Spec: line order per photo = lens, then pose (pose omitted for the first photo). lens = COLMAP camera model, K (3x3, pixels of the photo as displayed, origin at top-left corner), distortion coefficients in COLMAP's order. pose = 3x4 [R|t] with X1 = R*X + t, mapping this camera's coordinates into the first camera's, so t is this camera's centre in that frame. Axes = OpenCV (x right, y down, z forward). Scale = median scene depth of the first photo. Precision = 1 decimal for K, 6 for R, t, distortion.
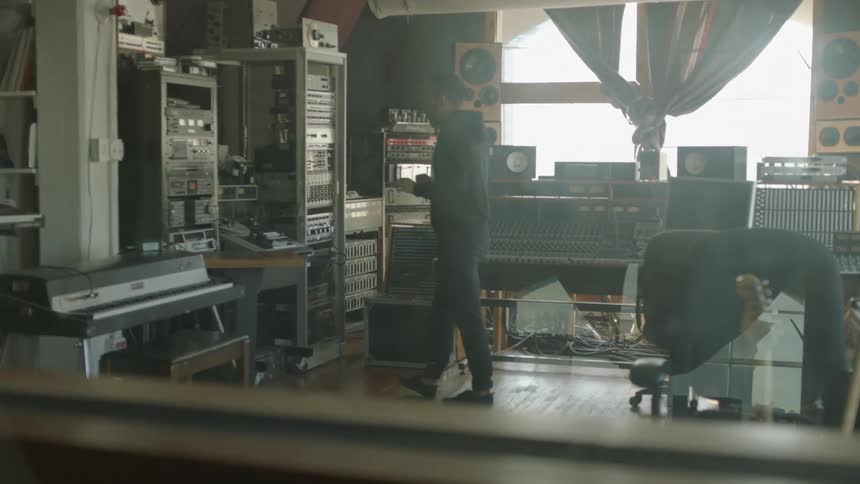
lens RADIAL K [[1149.9, 0, 430.0], [0, 1149.9, 242.0], [0, 0, 1]] dist [-0.007417, 0.006983]
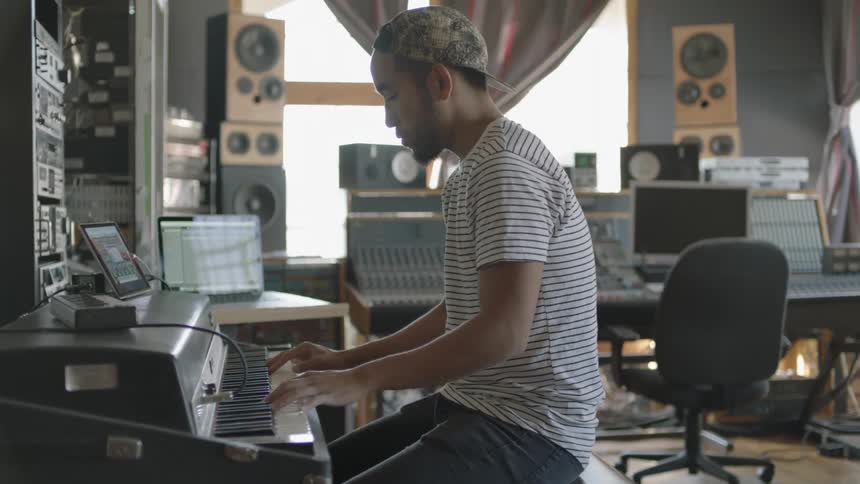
lens RADIAL K [[1149.9, 0, 430.0], [0, 1149.9, 242.0], [0, 0, 1]] dist [-0.007417, 0.006983]
pose [[0.874648, -0.019338, 0.484373, -0.272061], [0.046934, 0.997888, -0.044911, 0.010355], [-0.482482, 0.062015, 0.873708, 0.393192]]
